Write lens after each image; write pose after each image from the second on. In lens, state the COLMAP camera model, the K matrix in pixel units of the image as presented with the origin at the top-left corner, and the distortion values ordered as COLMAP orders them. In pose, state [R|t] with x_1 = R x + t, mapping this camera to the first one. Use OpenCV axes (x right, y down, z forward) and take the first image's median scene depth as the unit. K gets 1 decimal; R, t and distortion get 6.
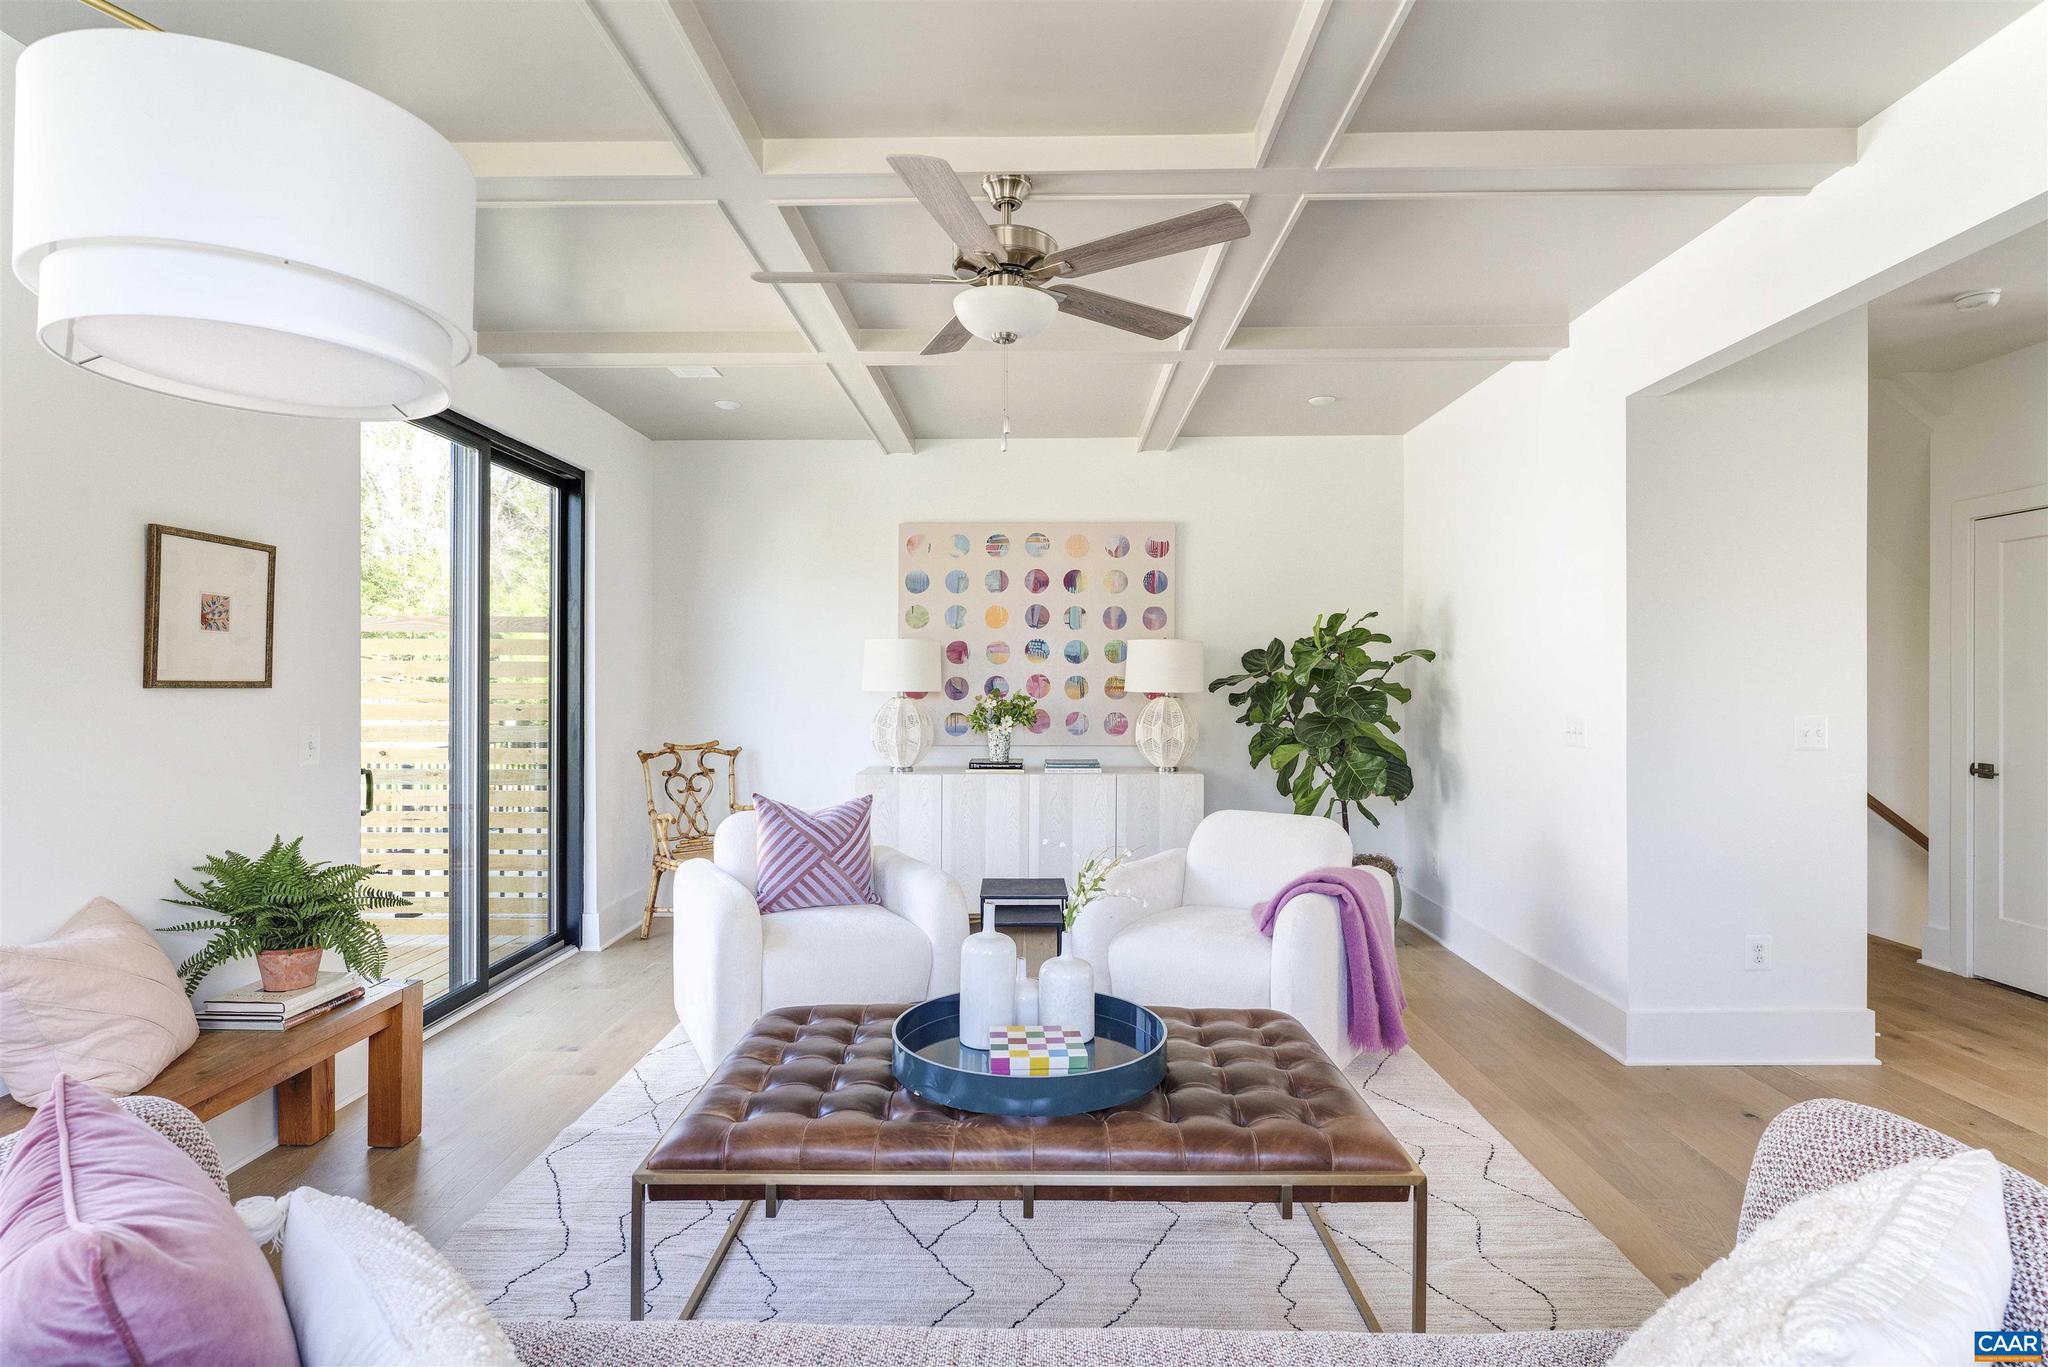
lens RADIAL K [[1039.1, 0, 1025.8], [0, 1039.1, 679.9], [0, 0, 1]] dist [-0.002111, -0.000622]
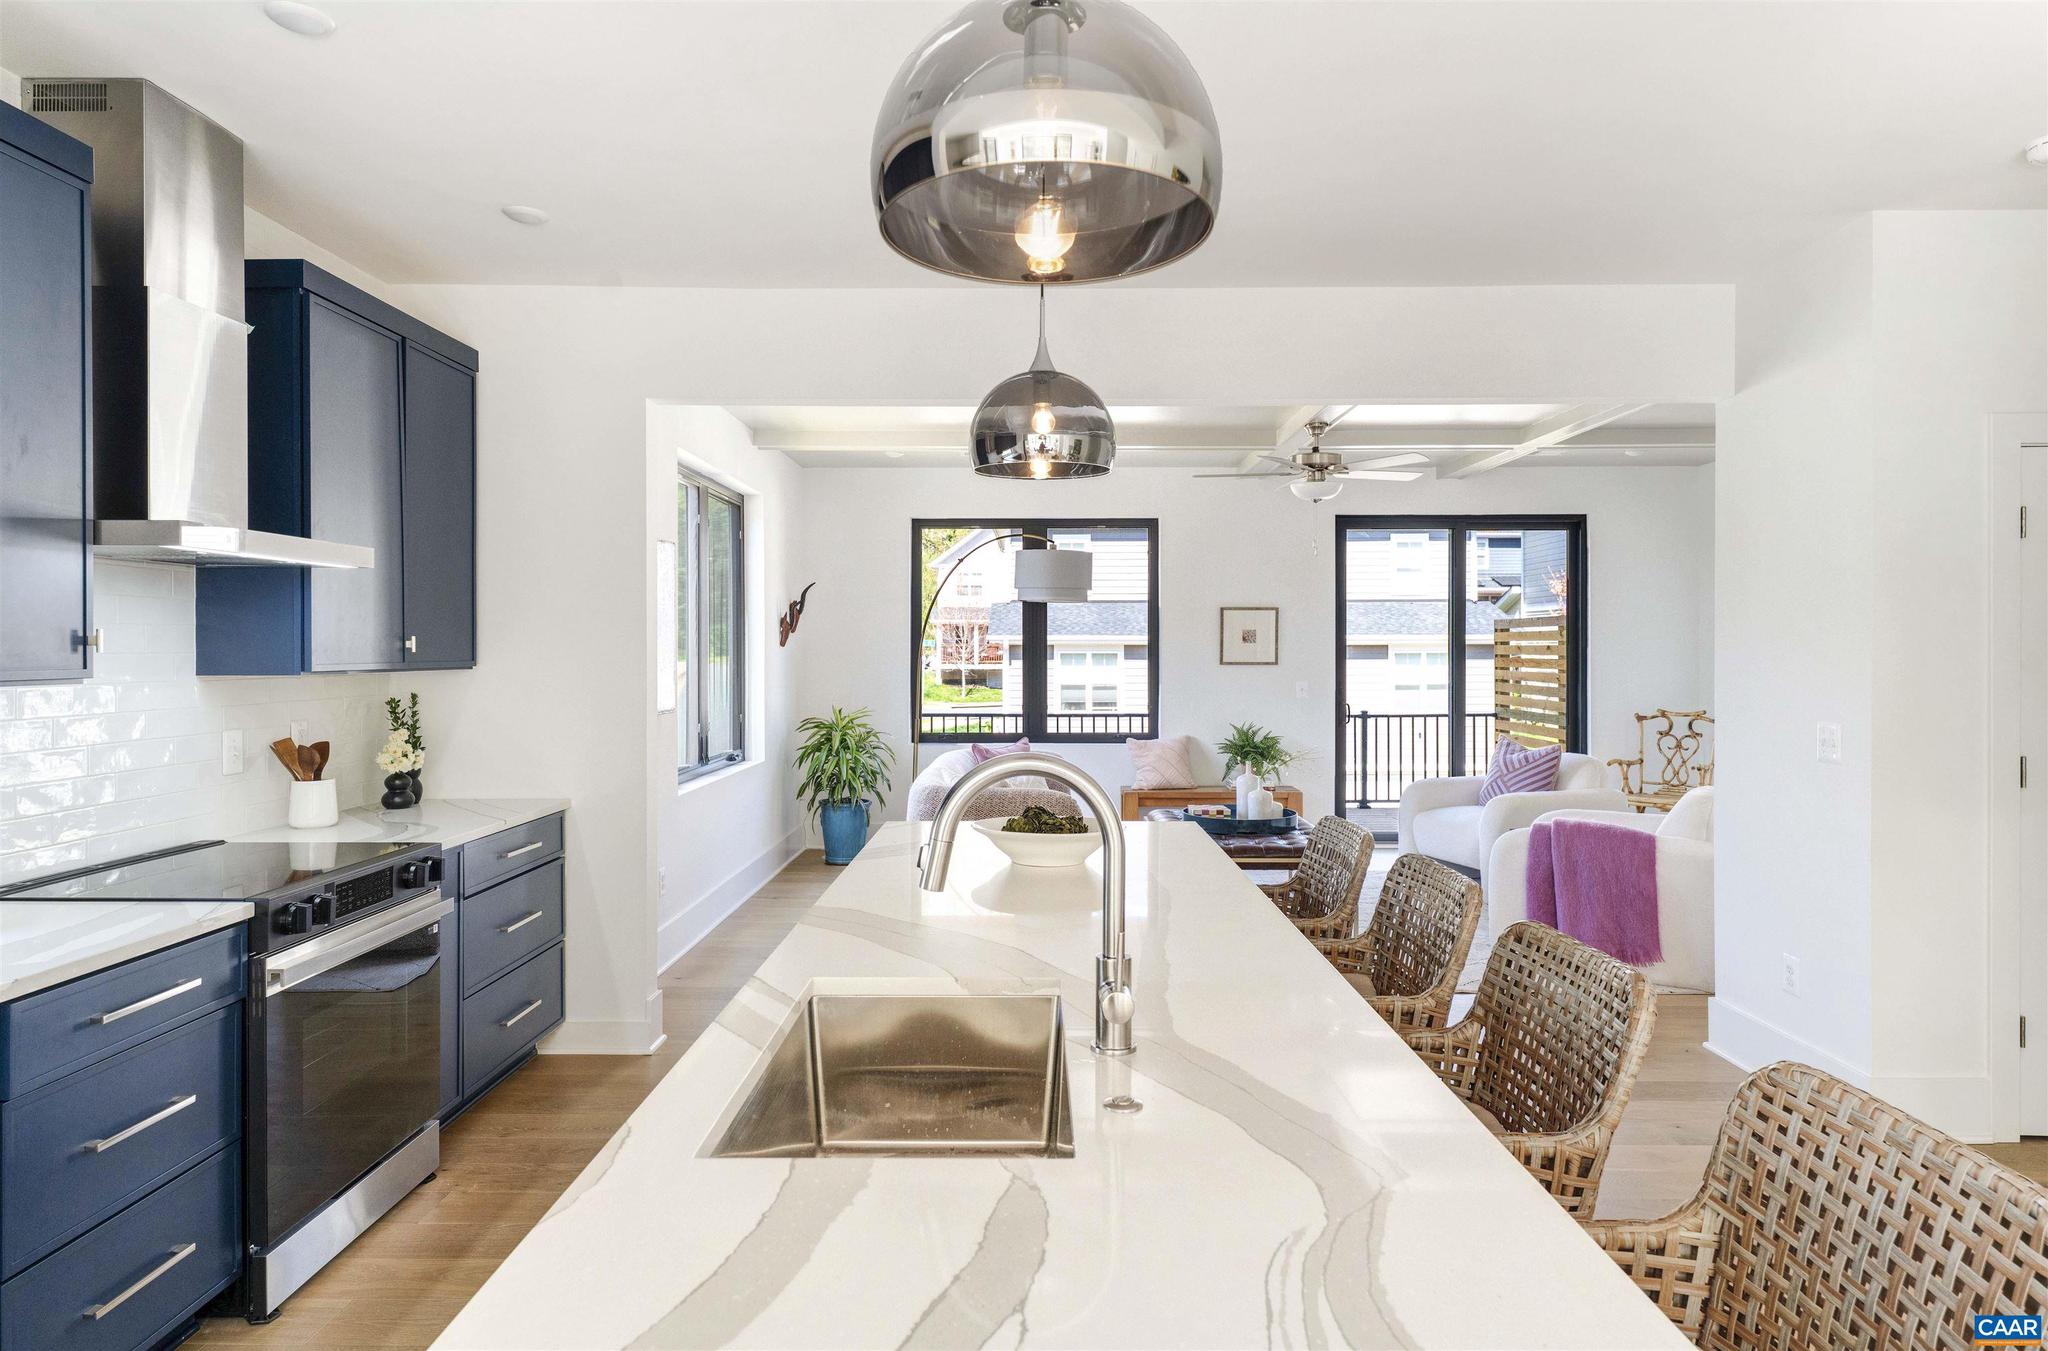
lens RADIAL K [[1221.7, 0, 1023.8], [0, 1221.7, 667.6], [0, 0, 1]] dist [0.021966, -0.000651]
pose [[-0.000393, 0.009191, -0.999958, 1.168135], [0.003980, 0.999950, 0.009189, -0.007895], [0.999992, -0.003976, -0.000429, 0.211982]]
